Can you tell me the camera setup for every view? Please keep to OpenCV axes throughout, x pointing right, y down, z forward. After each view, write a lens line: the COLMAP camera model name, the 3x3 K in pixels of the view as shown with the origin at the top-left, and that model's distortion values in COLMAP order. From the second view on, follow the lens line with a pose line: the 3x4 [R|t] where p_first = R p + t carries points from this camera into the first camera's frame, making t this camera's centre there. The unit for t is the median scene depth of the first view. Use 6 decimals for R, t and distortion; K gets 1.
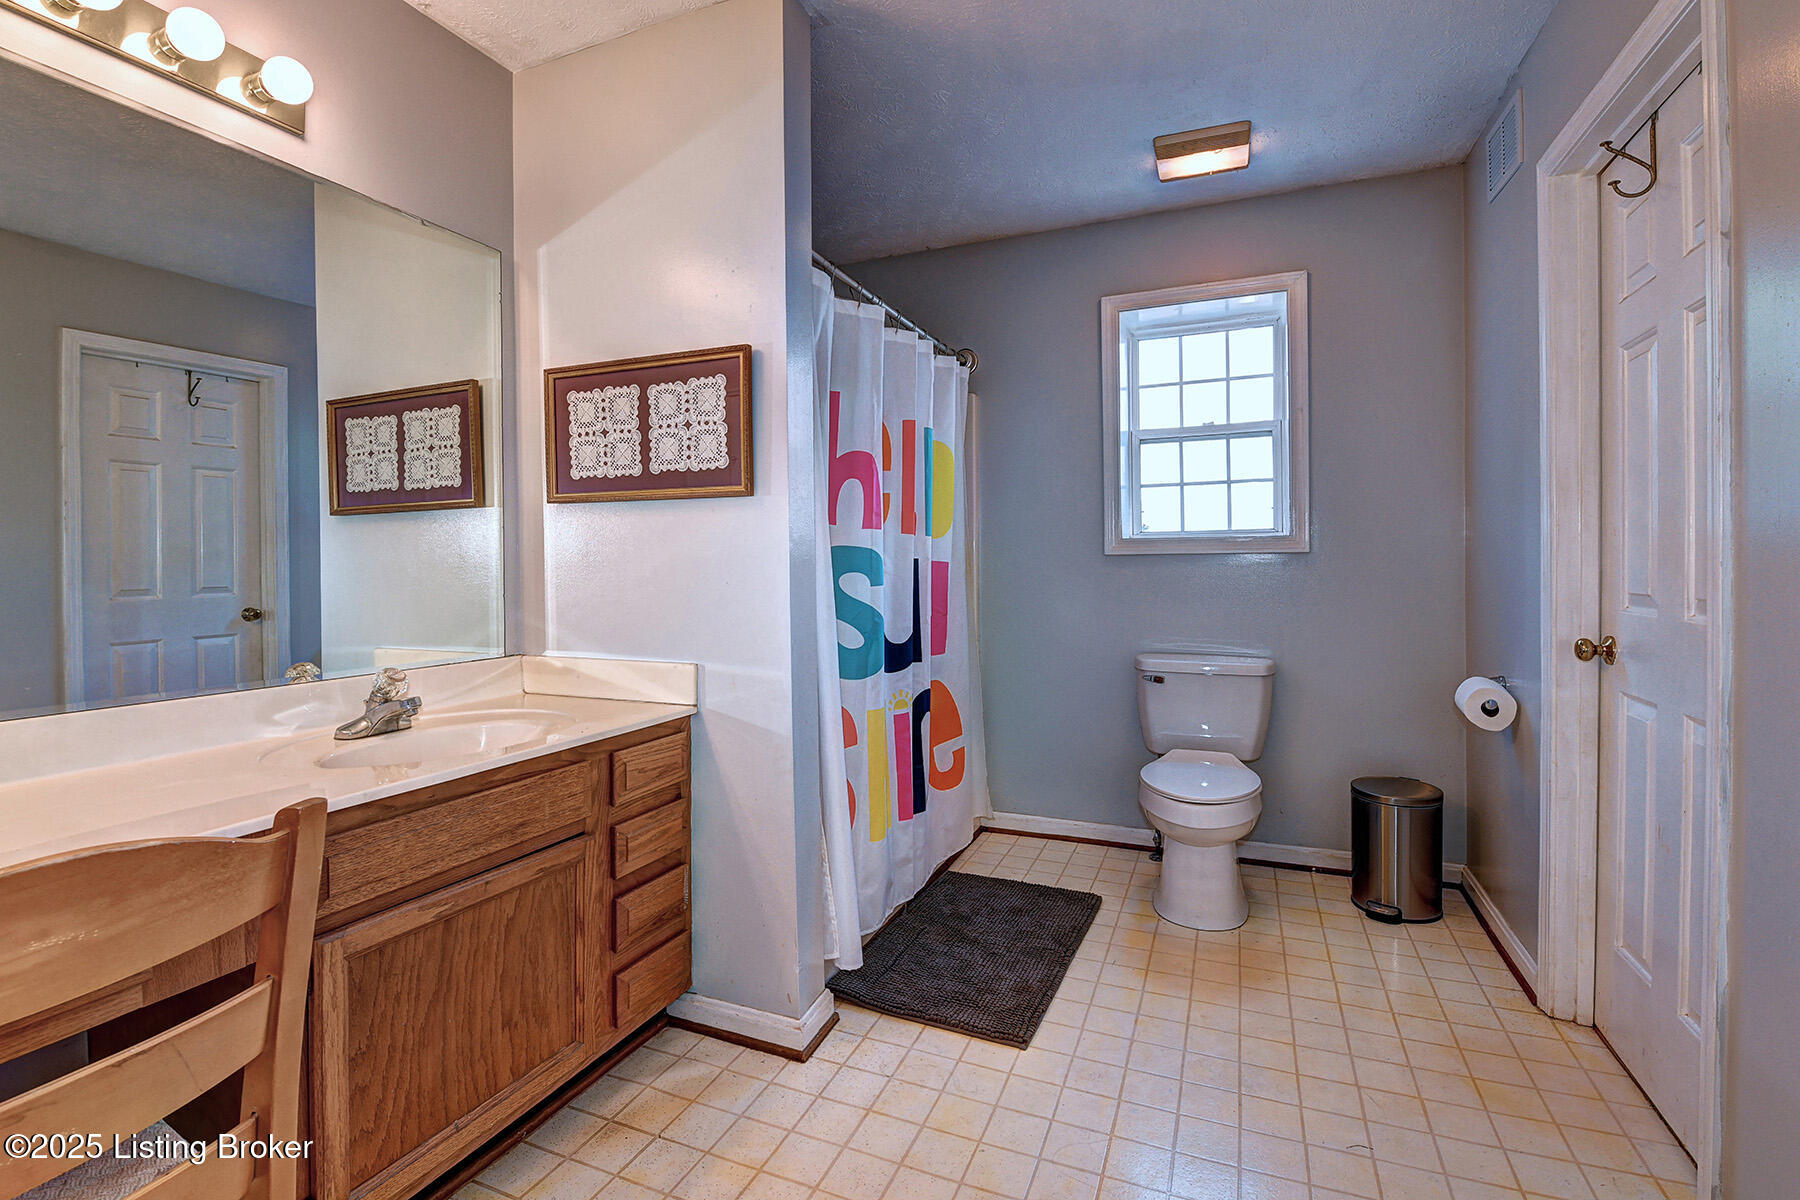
lens RADIAL K [[789.7, 0, 890.0], [0, 789.7, 580.3], [0, 0, 1]] dist [-0.011338, -0.005291]
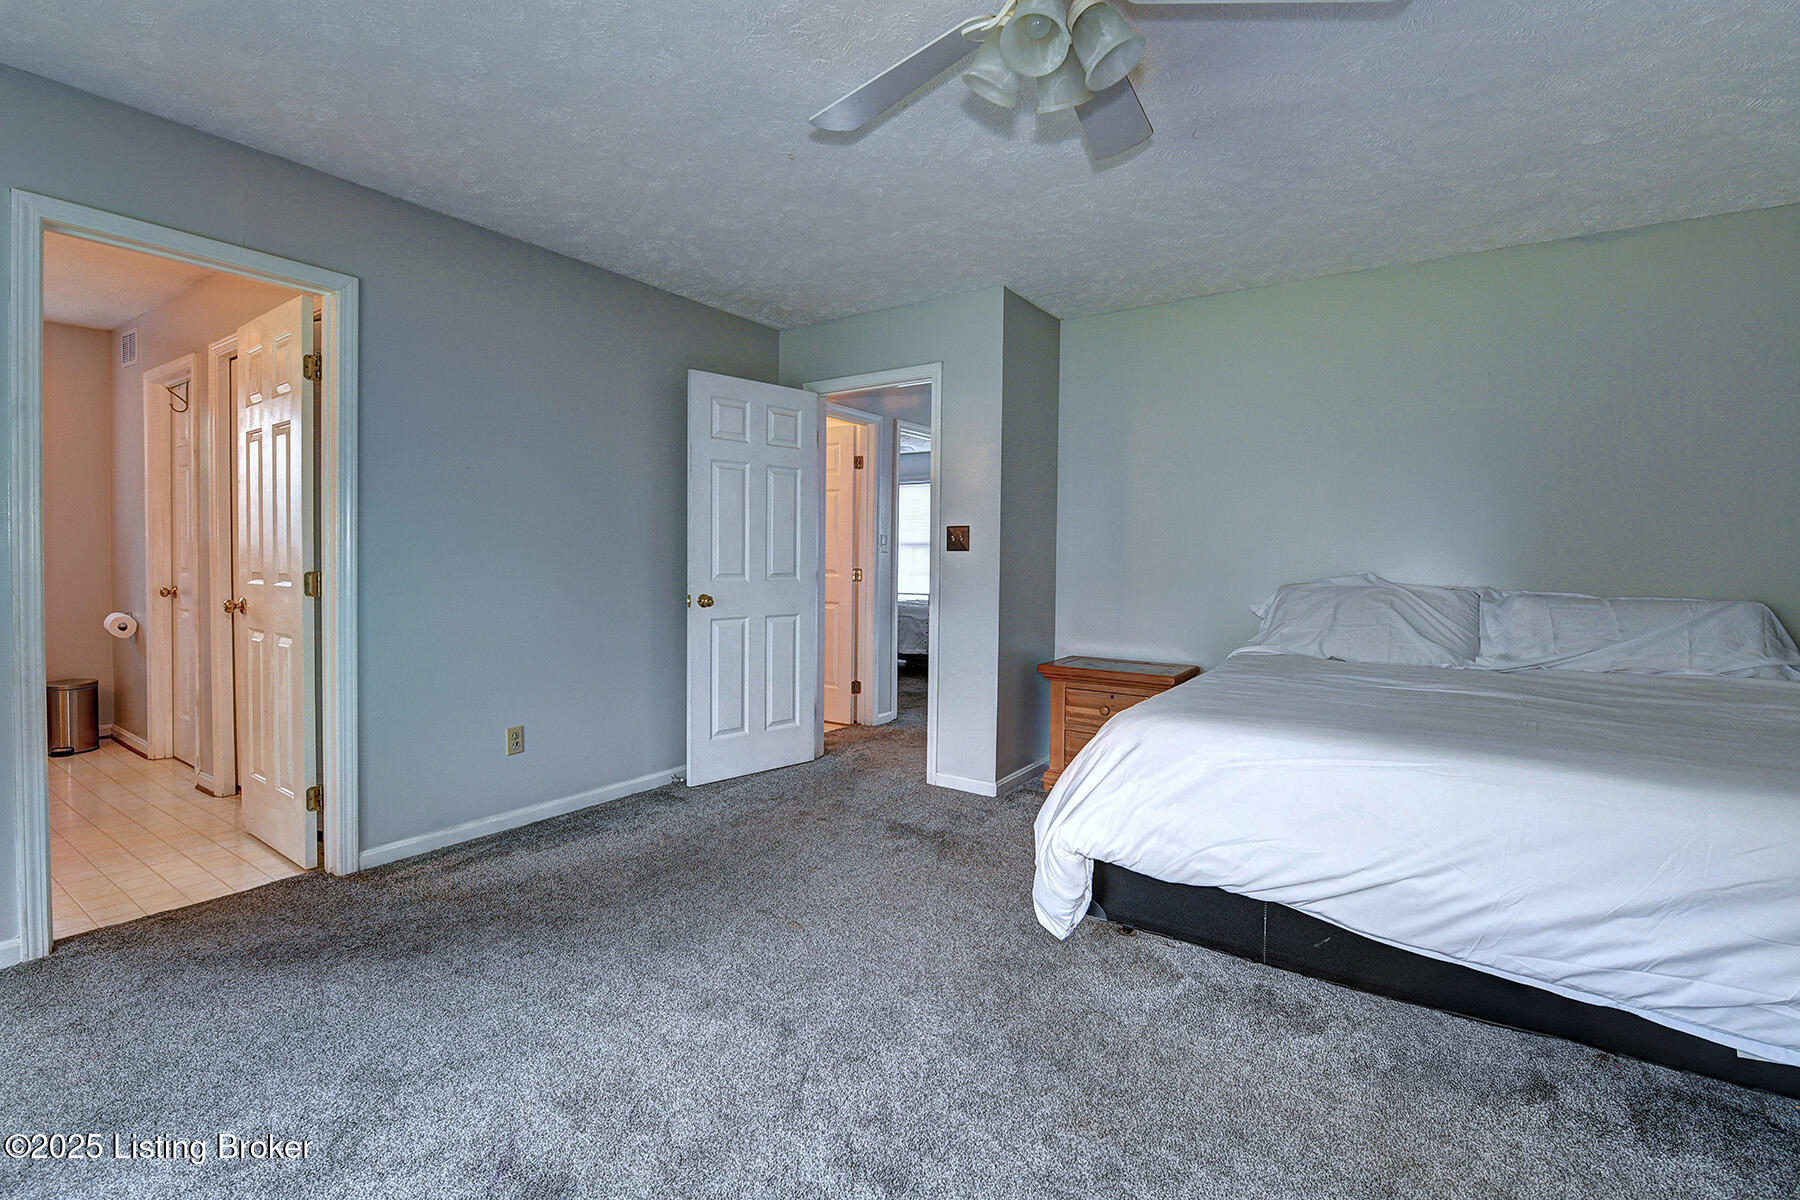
lens RADIAL K [[789.7, 0, 864.8], [0, 789.7, 578.8], [0, 0, 1]] dist [-0.011338, -0.005291]
pose [[0.187472, -0.004629, 0.982259, -0.848328], [0.001419, 0.999989, 0.004442, 0.035710], [-0.982269, 0.000561, 0.187477, -1.262463]]
